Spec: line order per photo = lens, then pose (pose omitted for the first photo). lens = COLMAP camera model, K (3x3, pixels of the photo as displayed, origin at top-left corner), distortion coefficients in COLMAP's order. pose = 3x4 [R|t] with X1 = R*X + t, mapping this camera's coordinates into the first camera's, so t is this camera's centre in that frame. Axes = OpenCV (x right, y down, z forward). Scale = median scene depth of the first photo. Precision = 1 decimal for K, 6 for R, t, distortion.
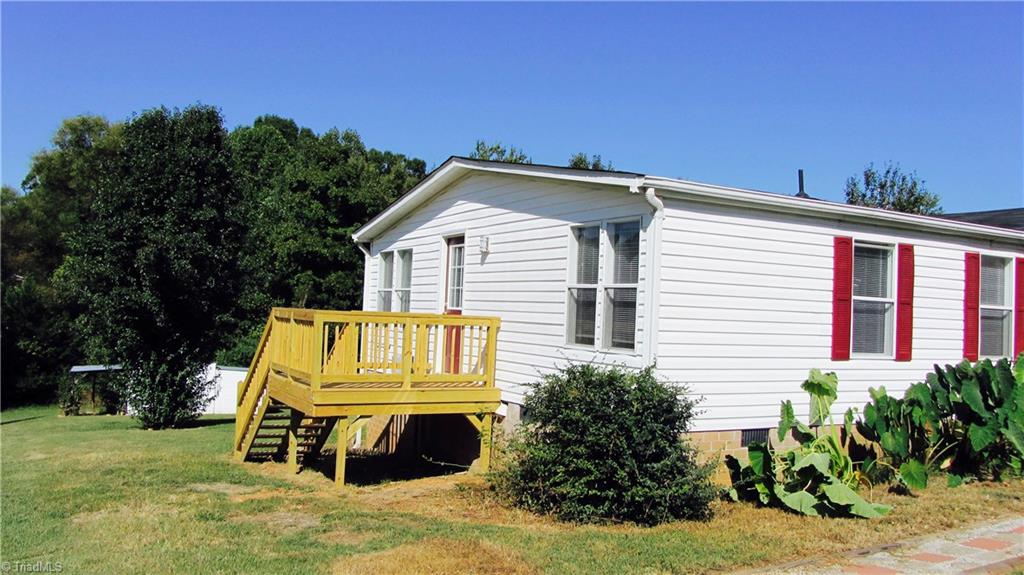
lens RADIAL K [[855.1, 0, 512.0], [0, 855.1, 287.5], [0, 0, 1]] dist [-0.046389, 0.014612]
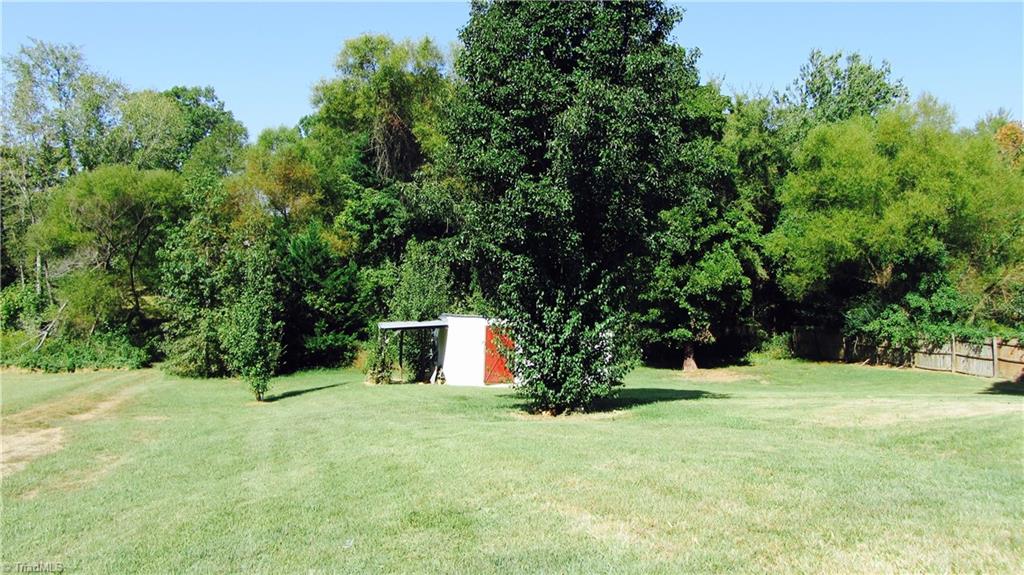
lens RADIAL K [[855.1, 0, 512.0], [0, 855.1, 287.5], [0, 0, 1]] dist [-0.046389, 0.014612]
pose [[0.967913, -0.005103, -0.251233, -0.156731], [0.015055, 0.999175, 0.037708, 0.025496], [0.250834, -0.040281, 0.967192, 0.200174]]
